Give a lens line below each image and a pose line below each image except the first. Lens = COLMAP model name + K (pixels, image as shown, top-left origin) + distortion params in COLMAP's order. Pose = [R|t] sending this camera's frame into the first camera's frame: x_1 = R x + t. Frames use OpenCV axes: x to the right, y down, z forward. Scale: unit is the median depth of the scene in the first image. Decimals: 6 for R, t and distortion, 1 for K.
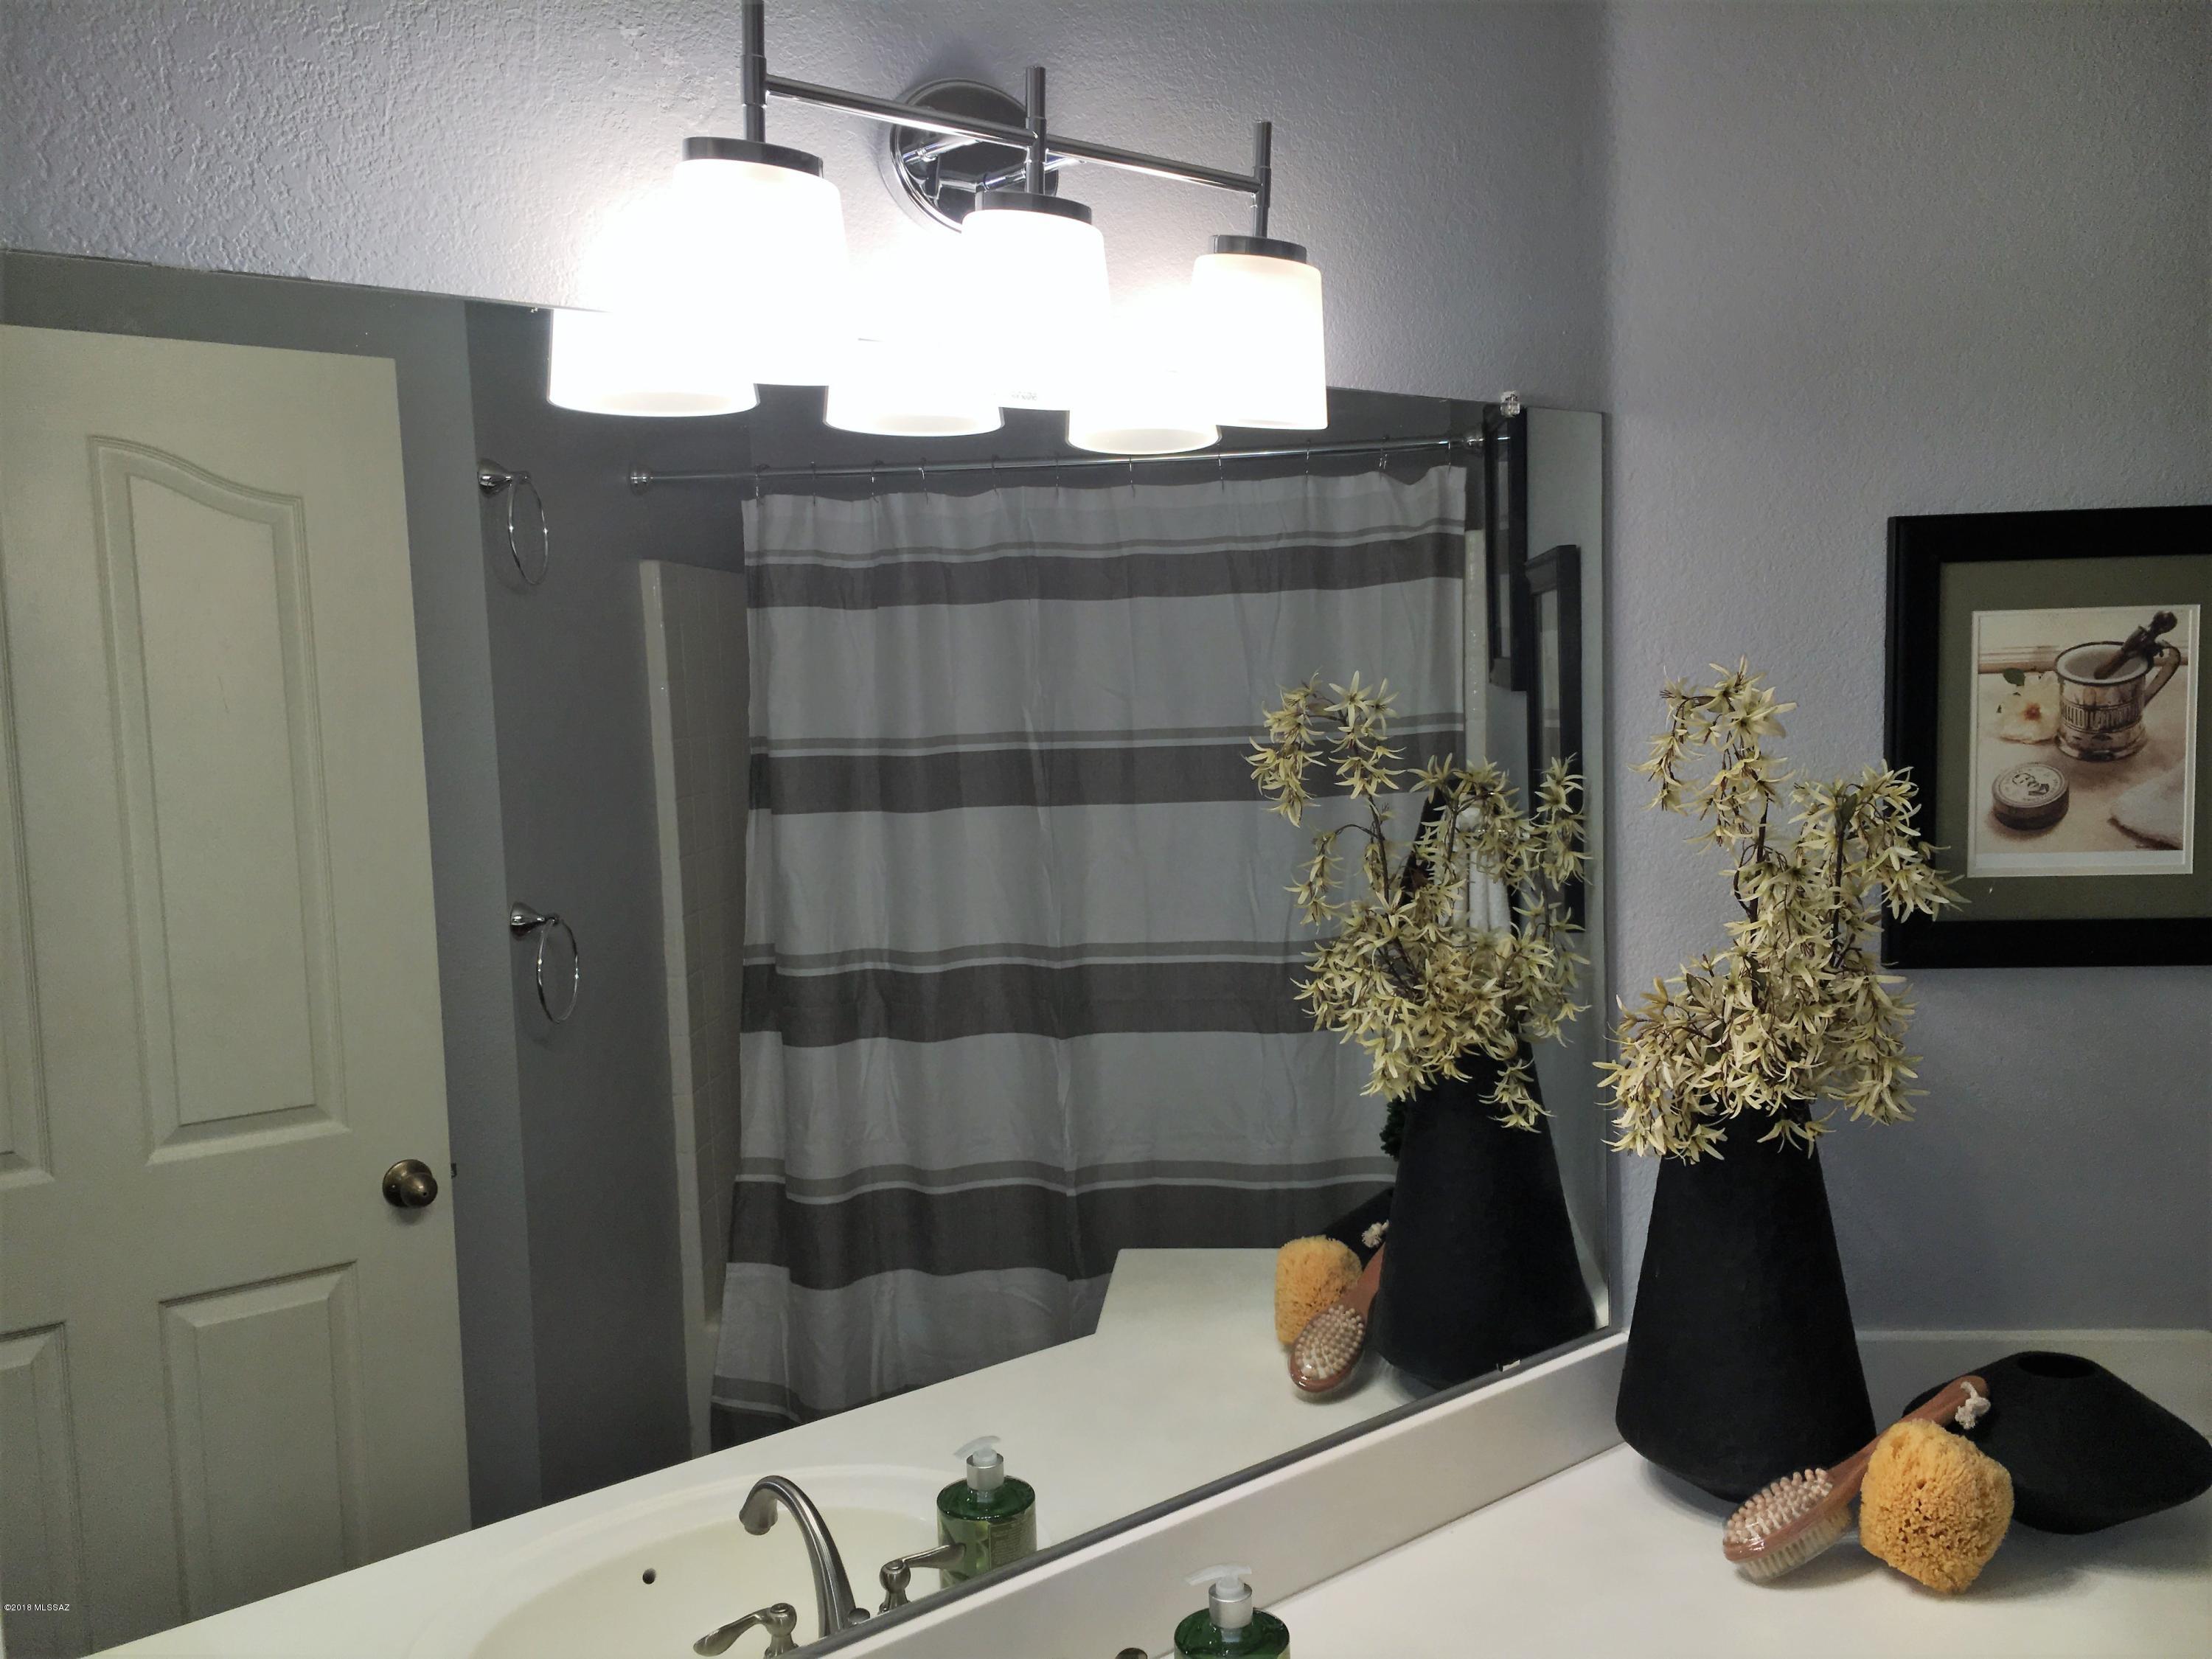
lens RADIAL K [[1880.2, 0, 1105.4], [0, 1880.2, 829.3], [0, 0, 1]] dist [0.066313, -0.084001]
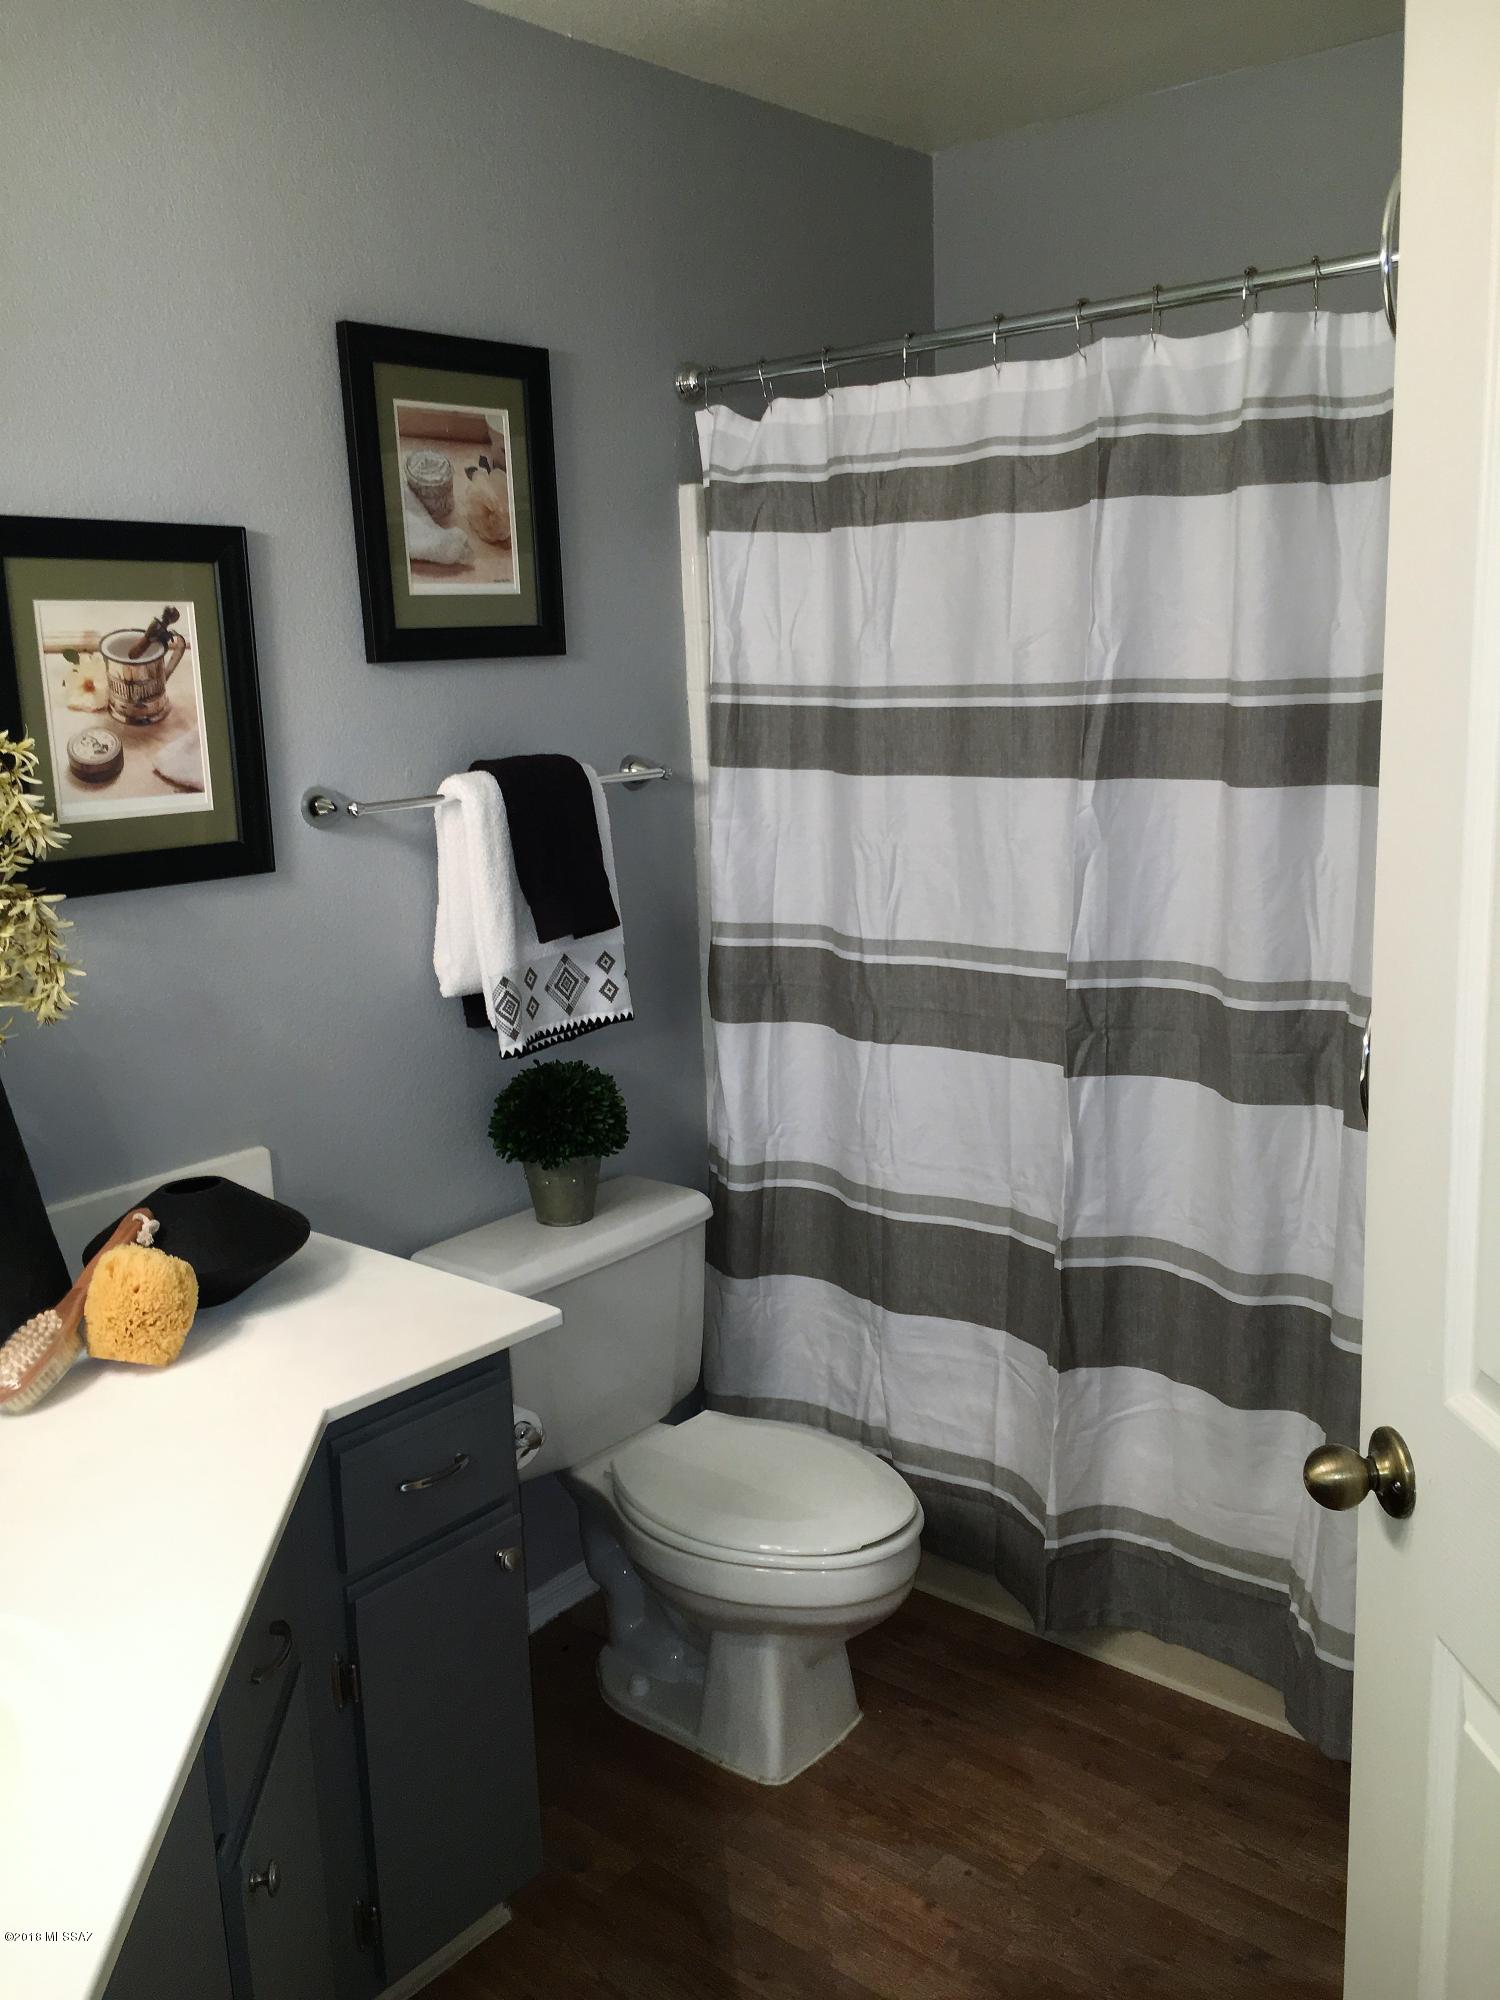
lens RADIAL K [[1700.0, 0, 746.4], [0, 1700.0, 1003.7], [0, 0, 1]] dist [0.066313, -0.084001]
pose [[0.574687, -0.150355, 0.804443, -0.196227], [0.092530, 0.988612, 0.118674, 0.050189], [-0.813125, 0.006235, 0.582055, 0.003733]]
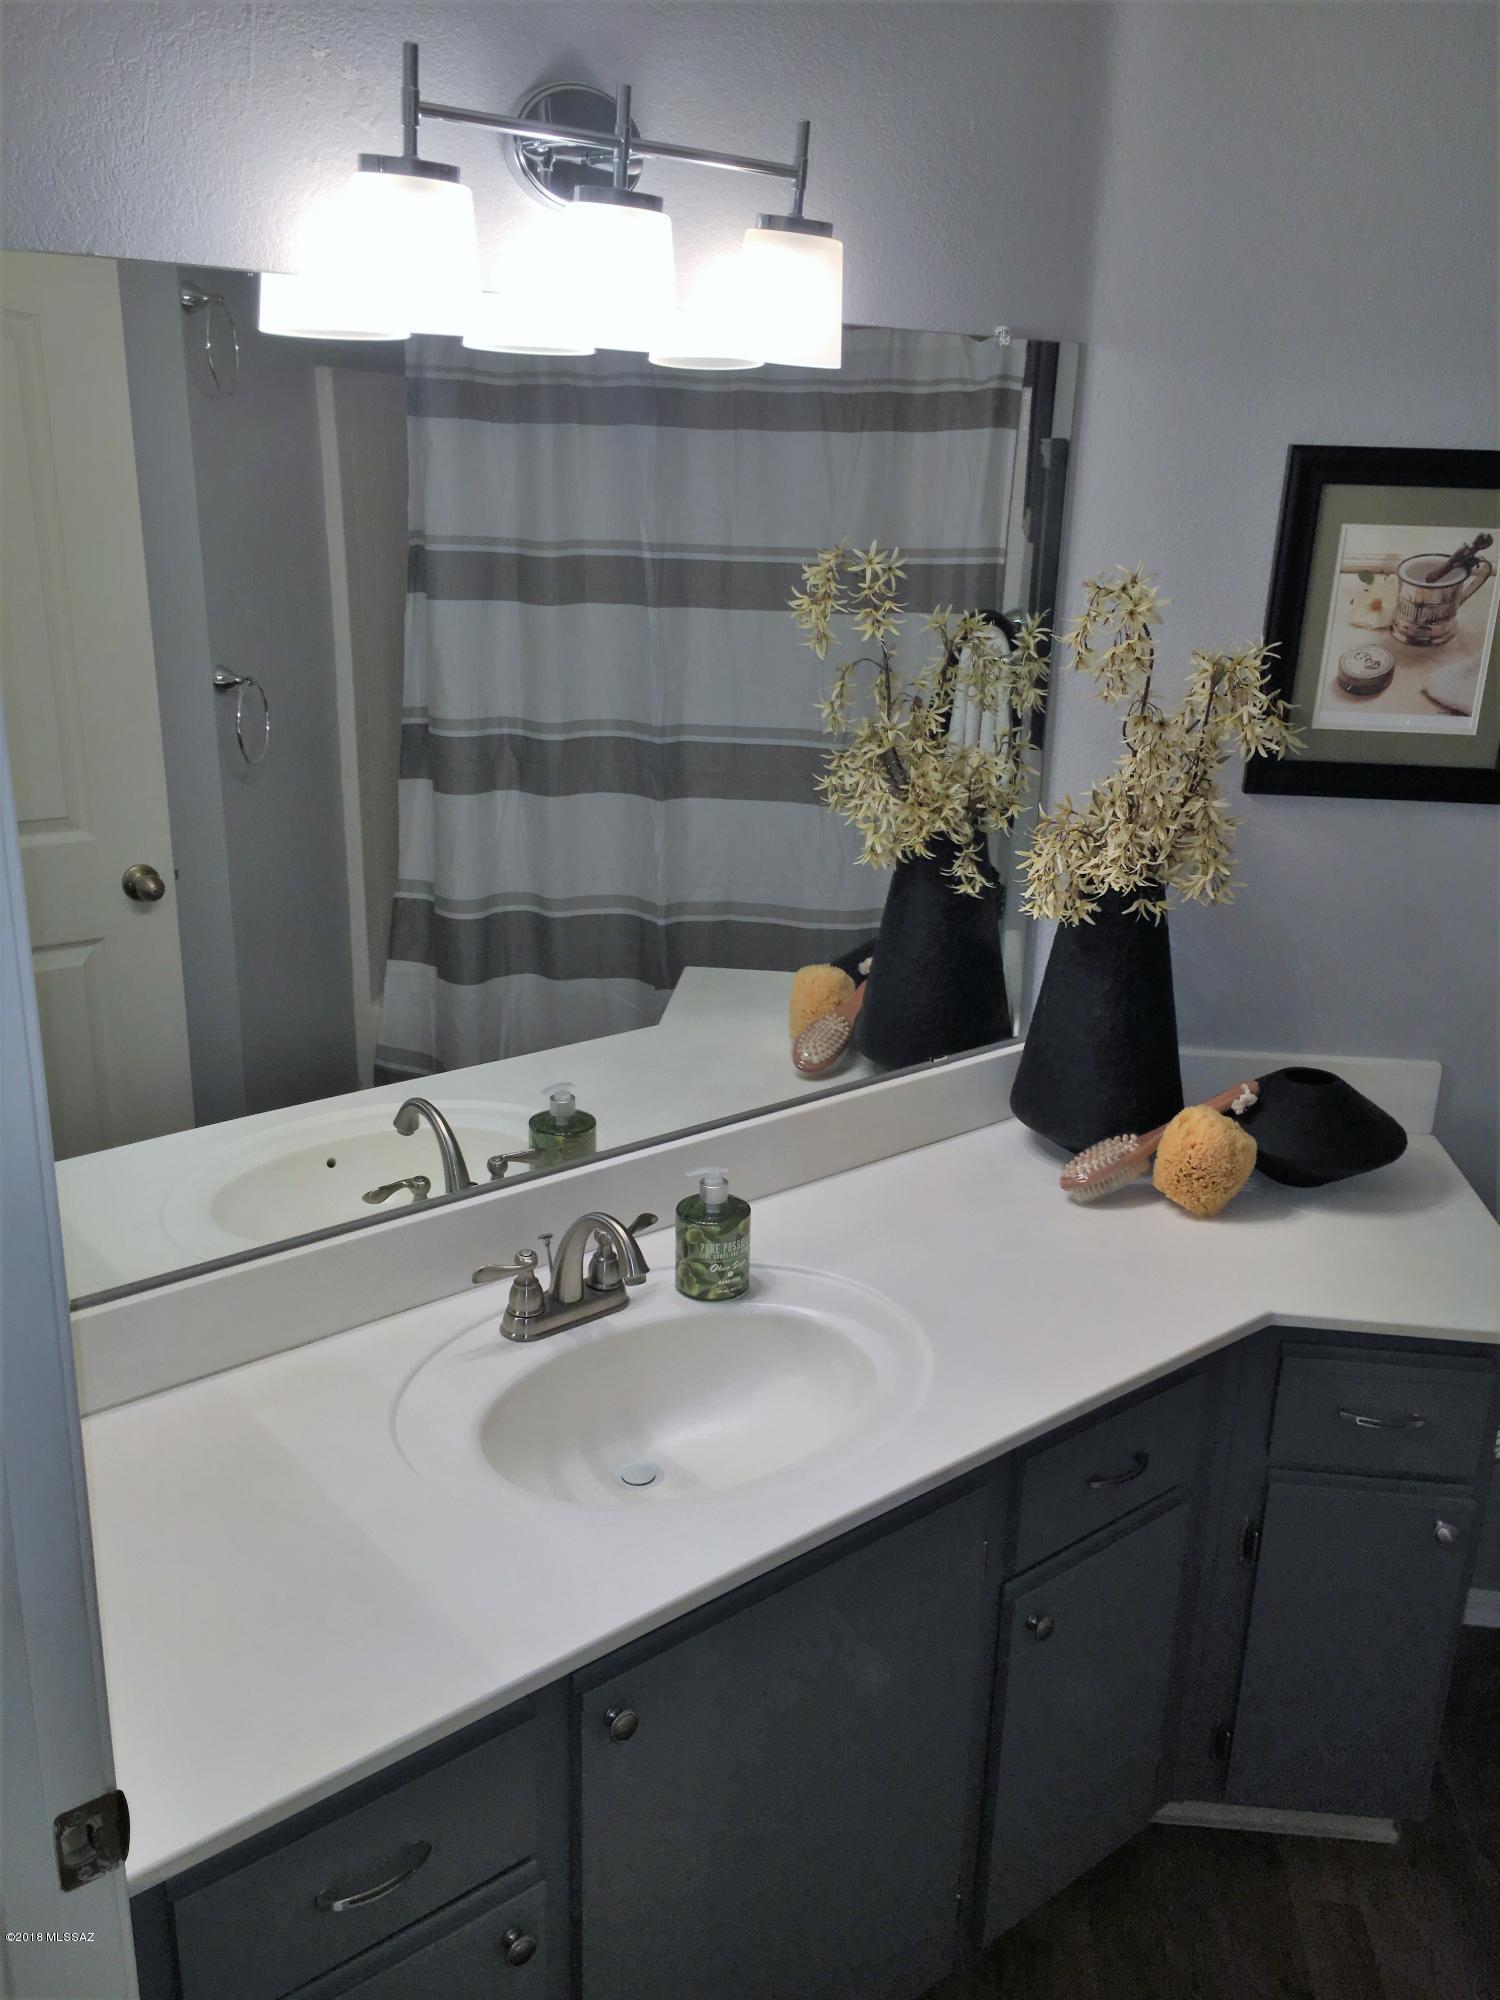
lens RADIAL K [[1700.0, 0, 748.2], [0, 1700.0, 1004.5], [0, 0, 1]] dist [0.066313, -0.084001]
pose [[0.998214, 0.057735, 0.015367, 0.048543], [-0.059729, 0.970438, 0.233844, -0.045375], [-0.001412, -0.234344, 0.972153, -0.228203]]
